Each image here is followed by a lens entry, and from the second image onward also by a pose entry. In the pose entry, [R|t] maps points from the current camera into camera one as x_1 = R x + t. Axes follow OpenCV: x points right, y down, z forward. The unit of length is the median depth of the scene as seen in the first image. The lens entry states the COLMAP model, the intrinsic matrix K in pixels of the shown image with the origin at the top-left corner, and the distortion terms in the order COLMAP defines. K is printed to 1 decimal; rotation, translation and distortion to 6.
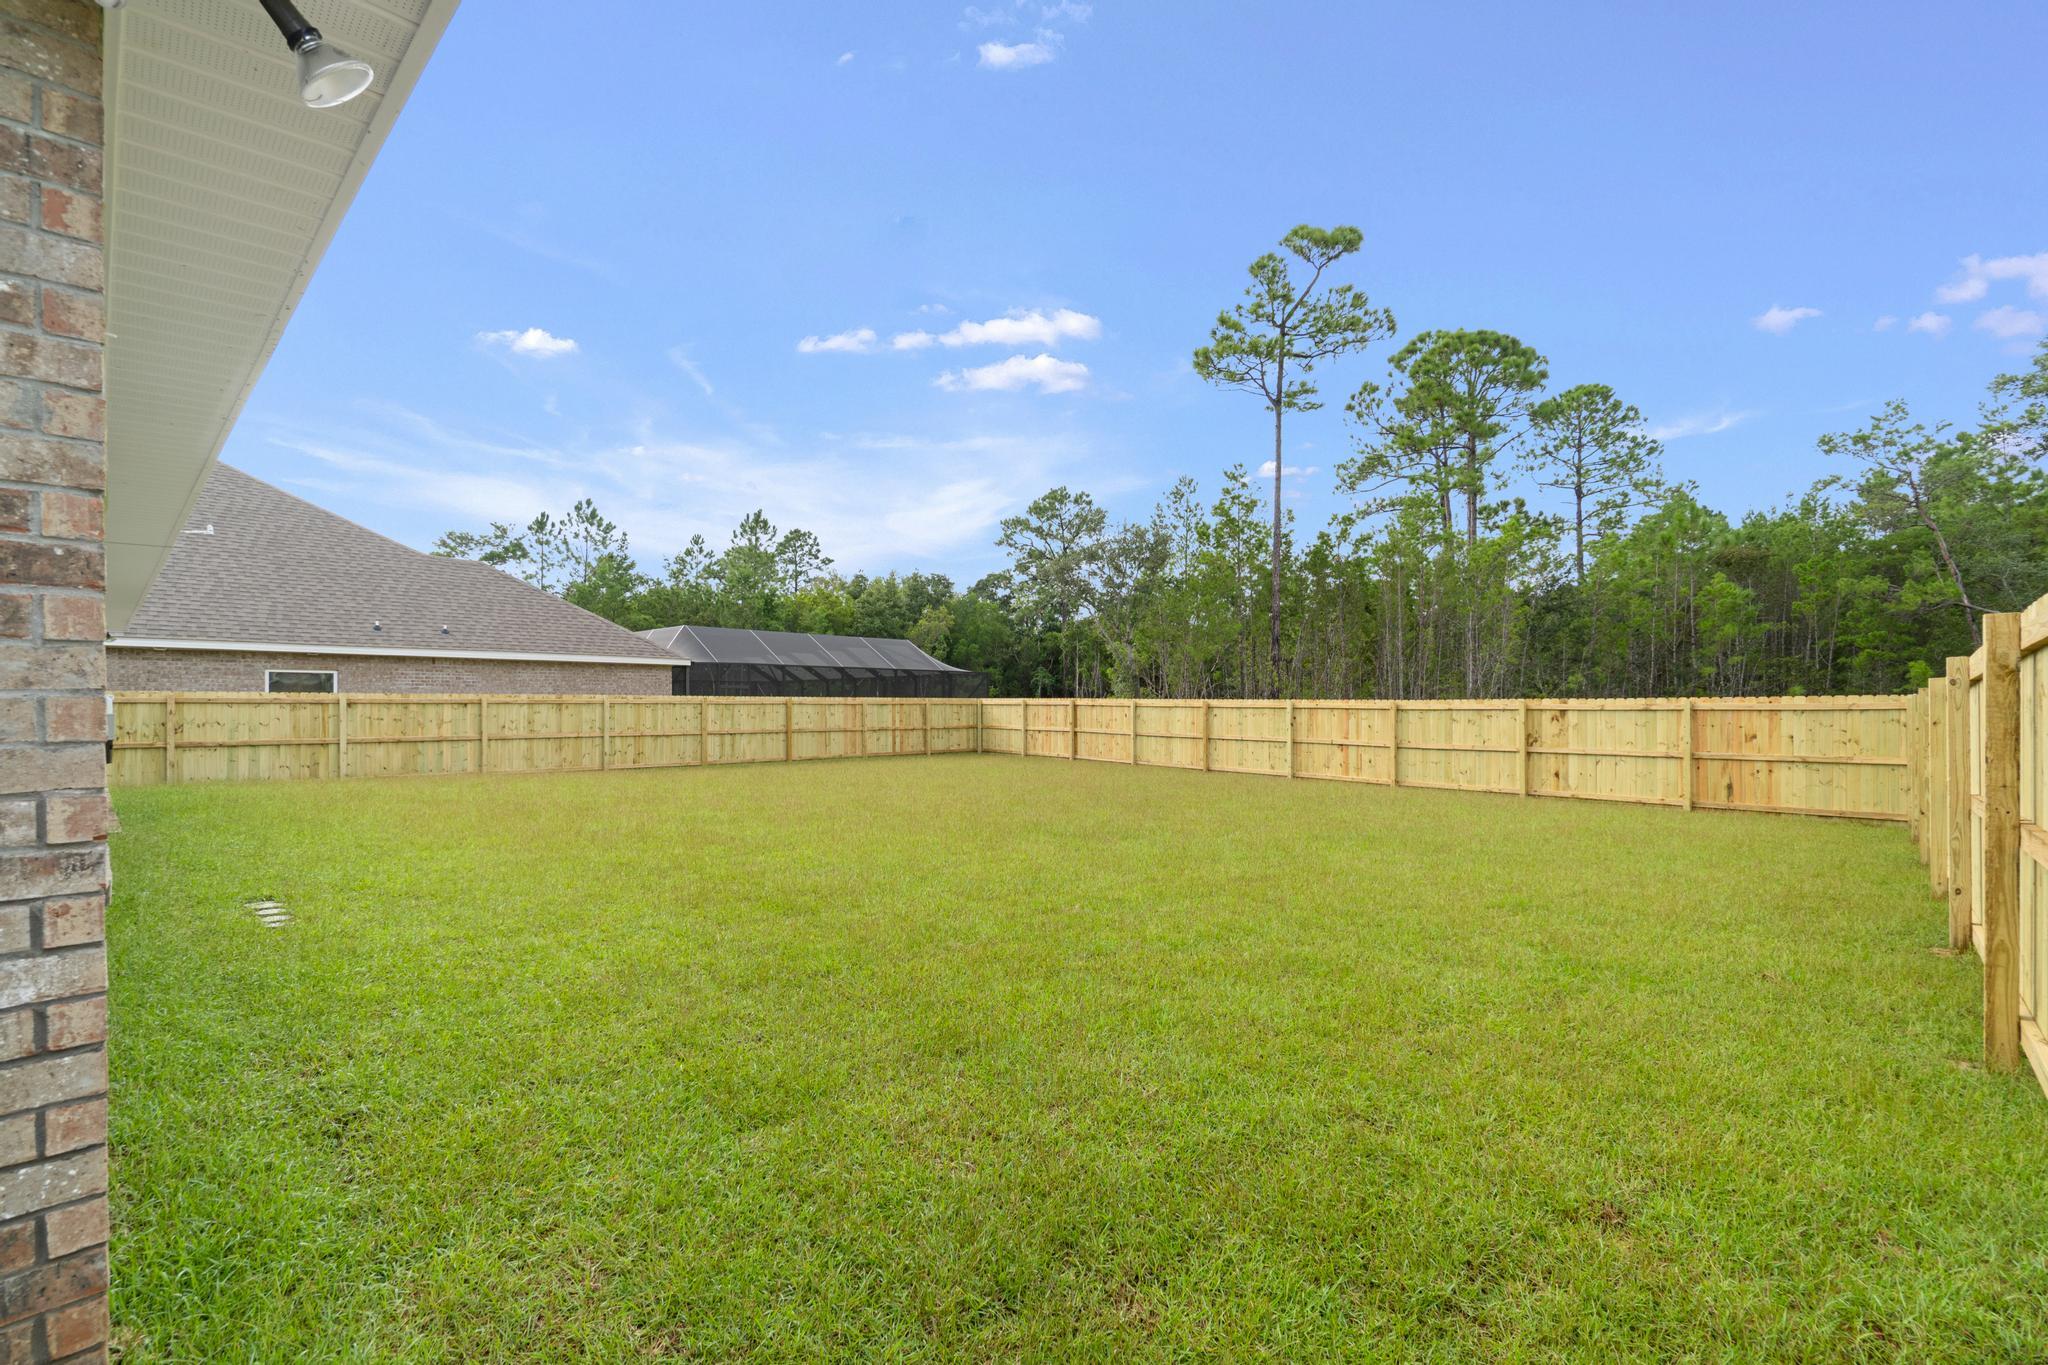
lens RADIAL K [[897.3, 0, 1024.0], [0, 897.3, 682.5], [0, 0, 1]] dist [-0.000210, -0.000001]
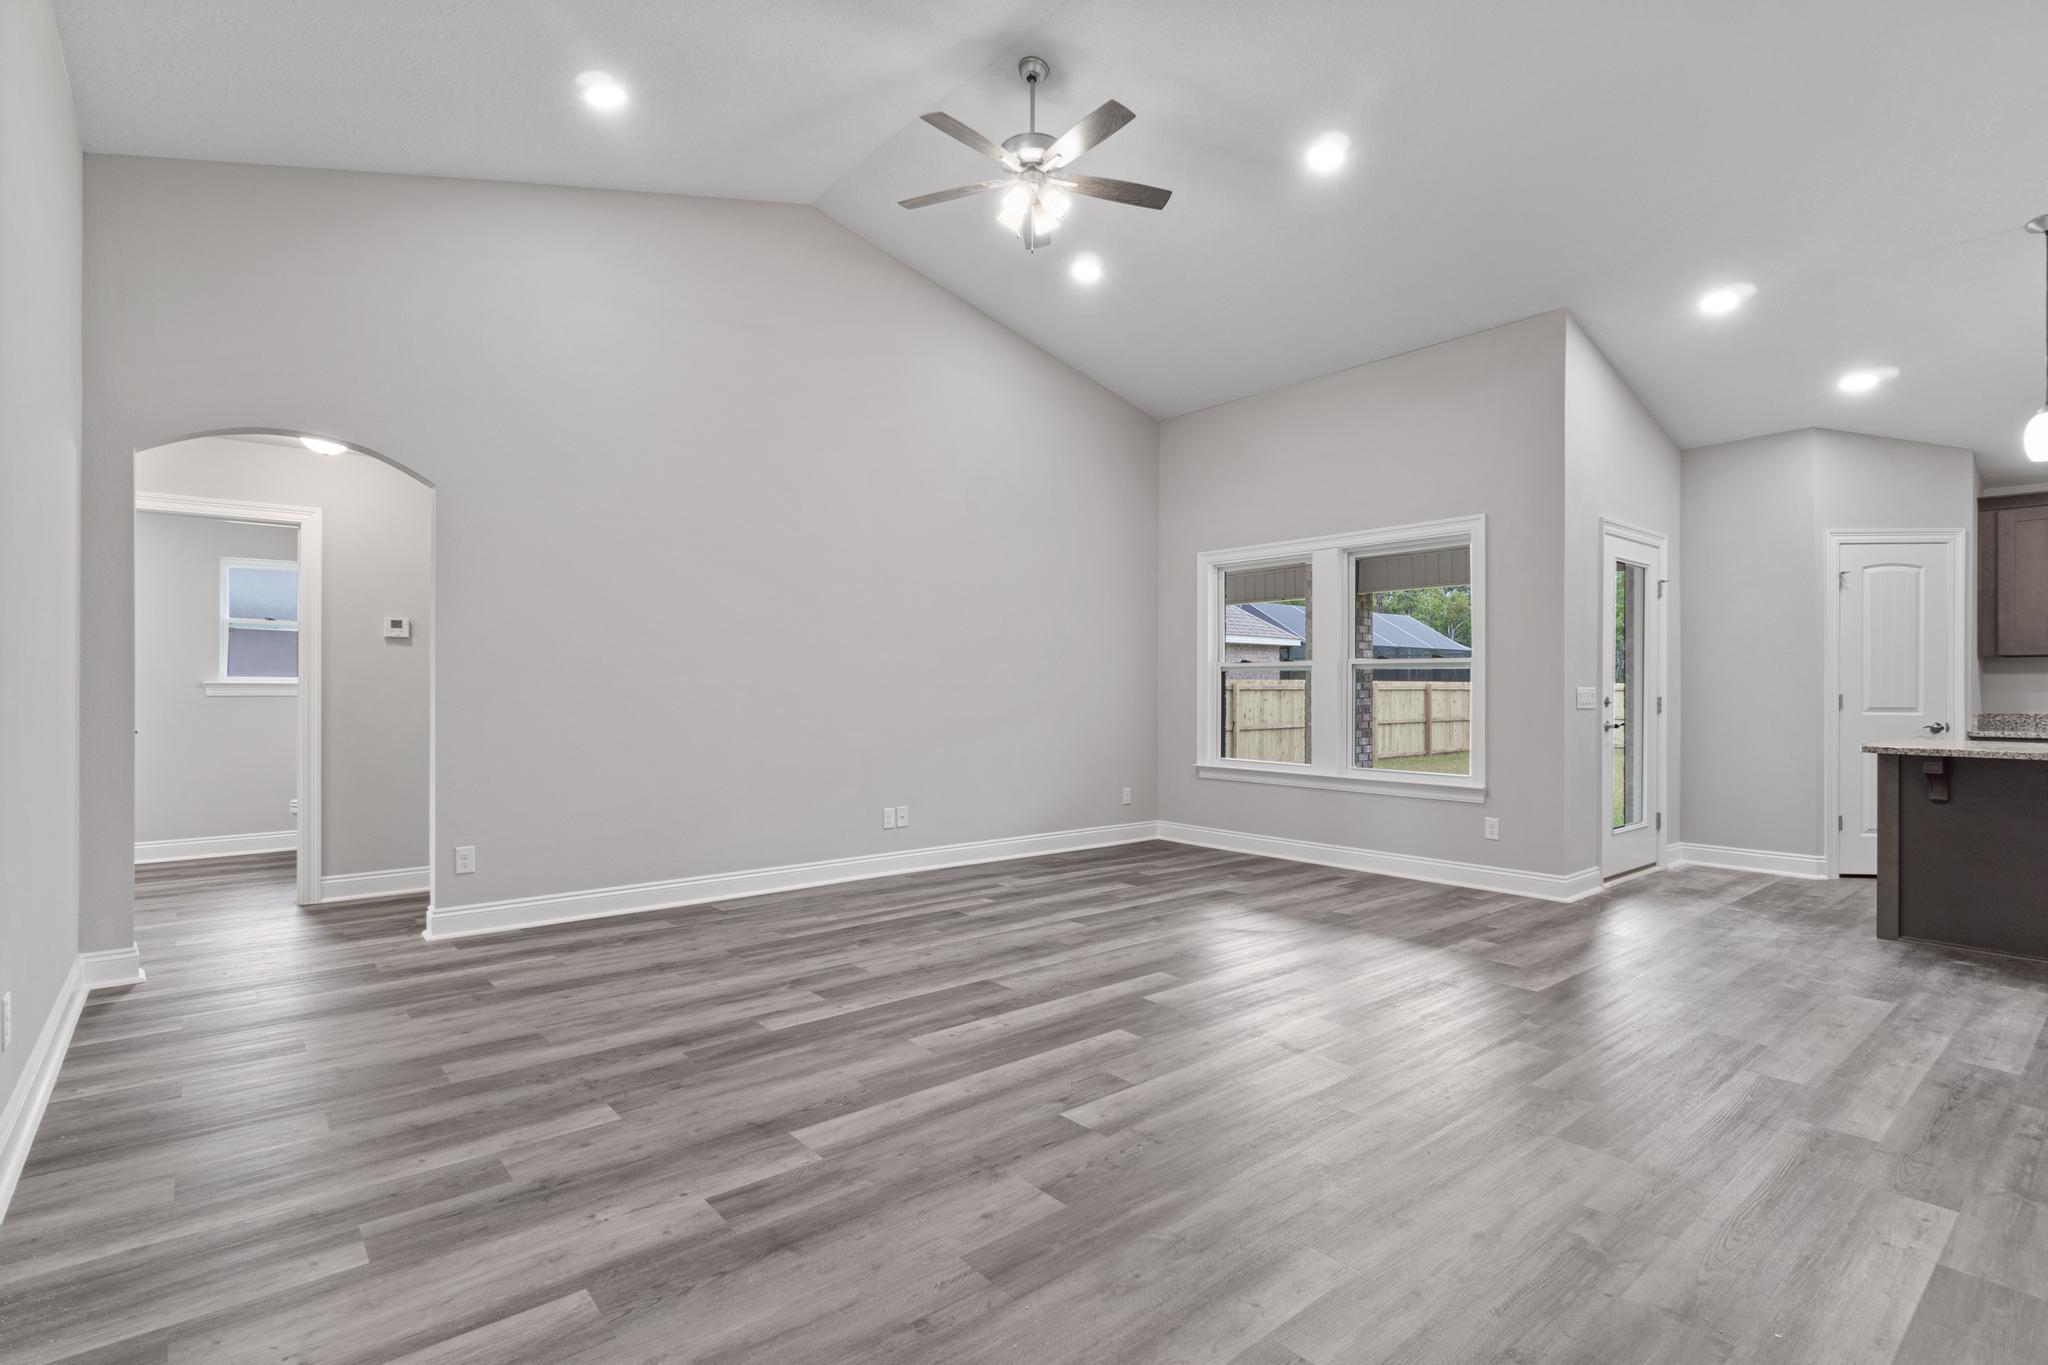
lens RADIAL K [[985.8, 0, 1012.7], [0, 985.8, 684.9], [0, 0, 1]] dist [-0.002662, 0.000722]
pose [[0.993182, 0.001618, -0.116567, -0.614639], [0.001248, 0.999699, 0.024507, -0.005529], [0.116572, -0.024485, 0.992880, 0.001322]]
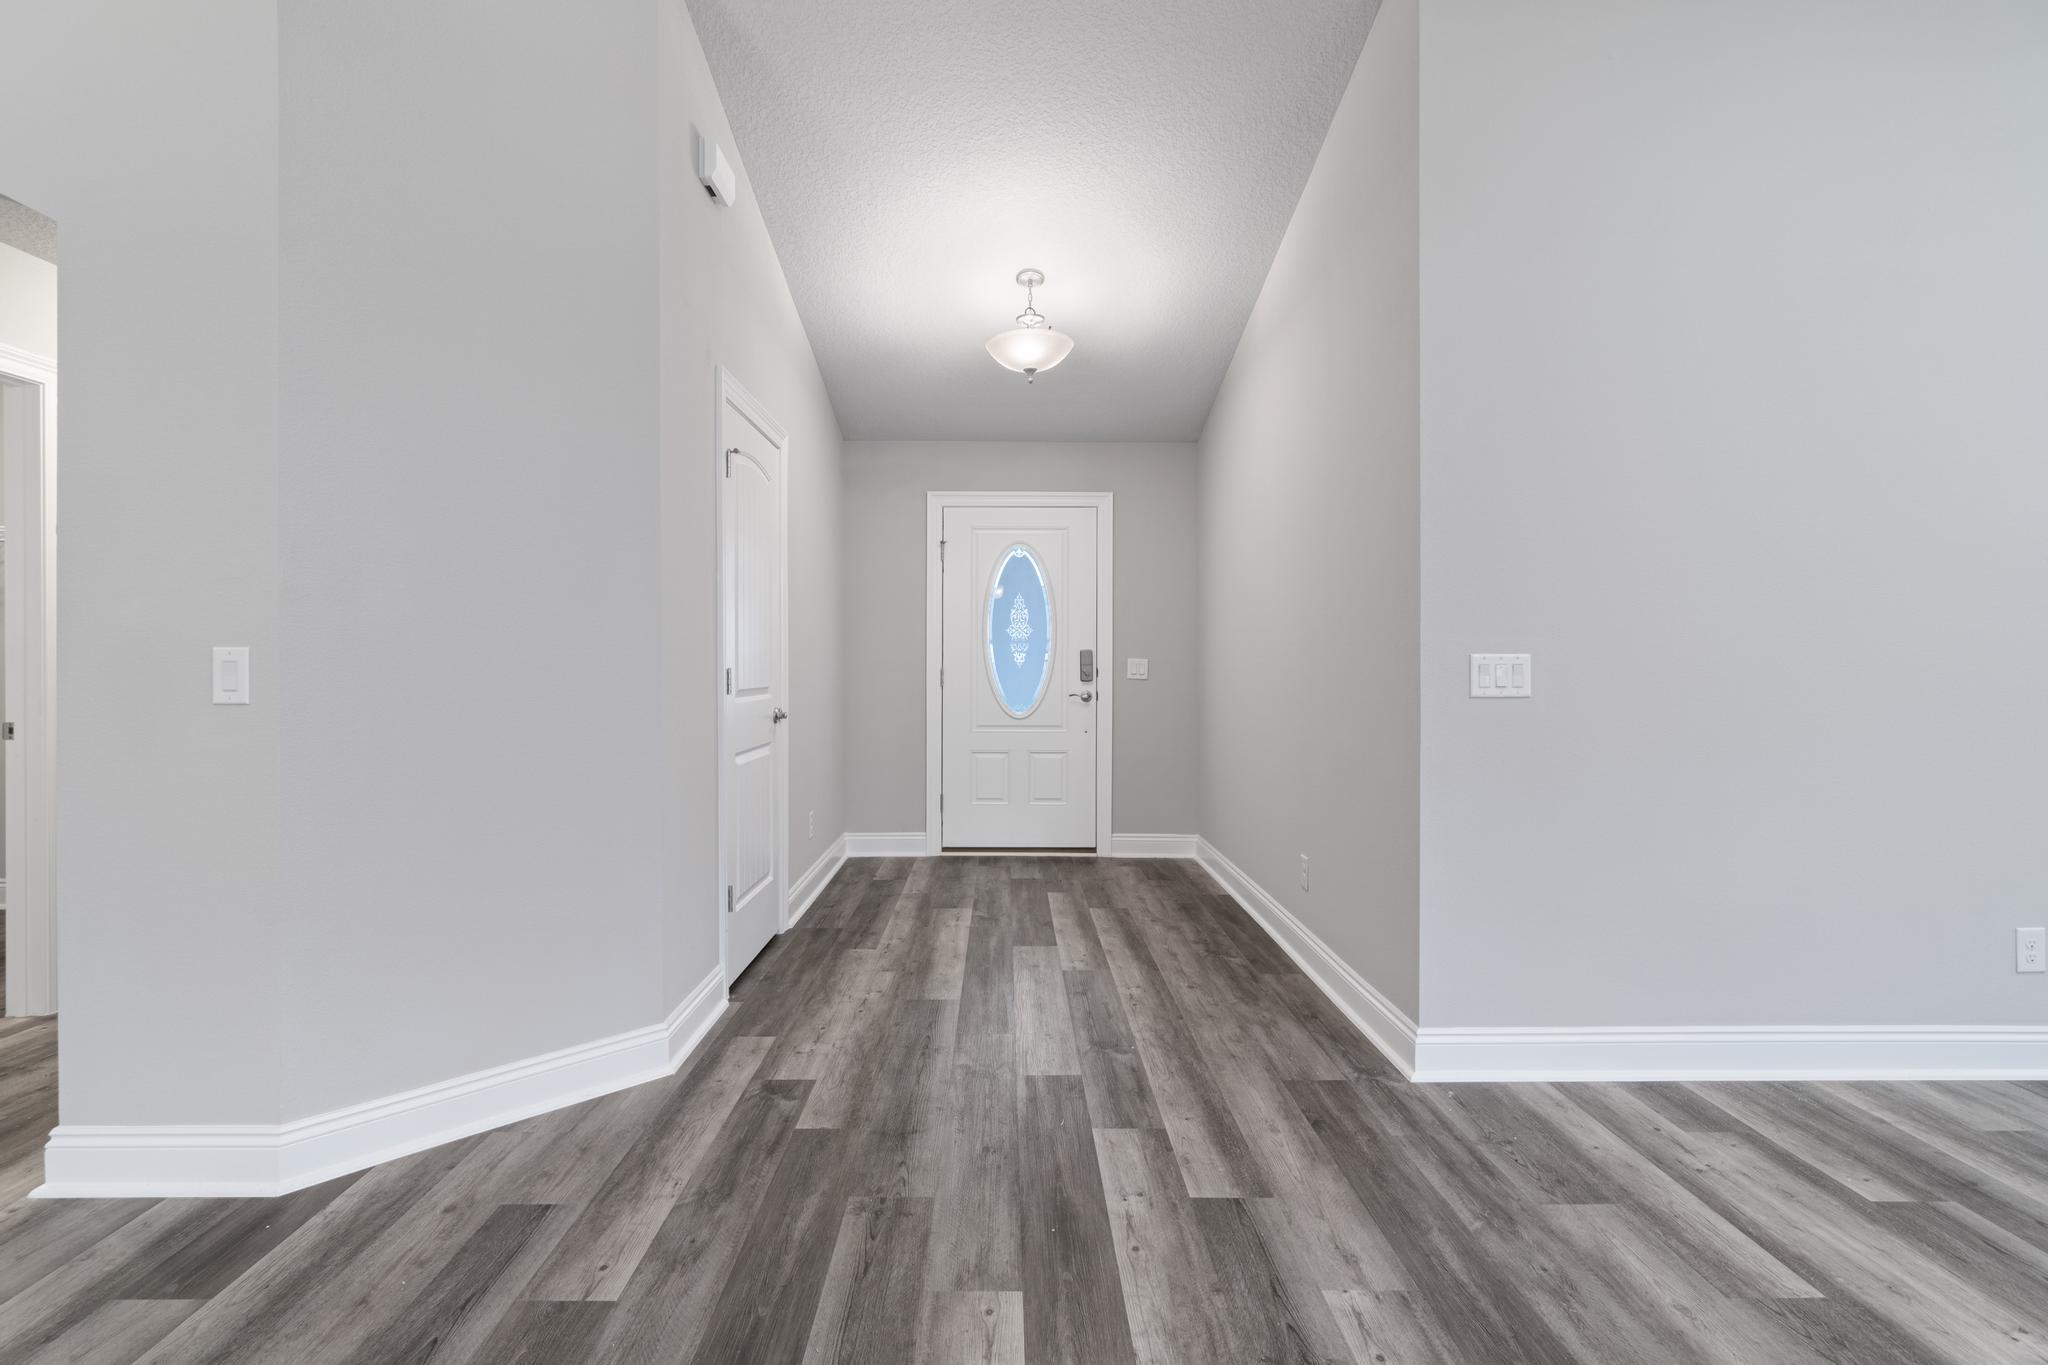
lens RADIAL K [[957.1, 0, 1008.0], [0, 957.1, 696.5], [0, 0, 1]] dist [-0.008089, 0.000523]
pose [[-0.722330, 0.019238, -0.691281, -0.557671], [0.016565, 0.999808, 0.010515, -0.002244], [0.691350, -0.003855, -0.722509, 0.093962]]
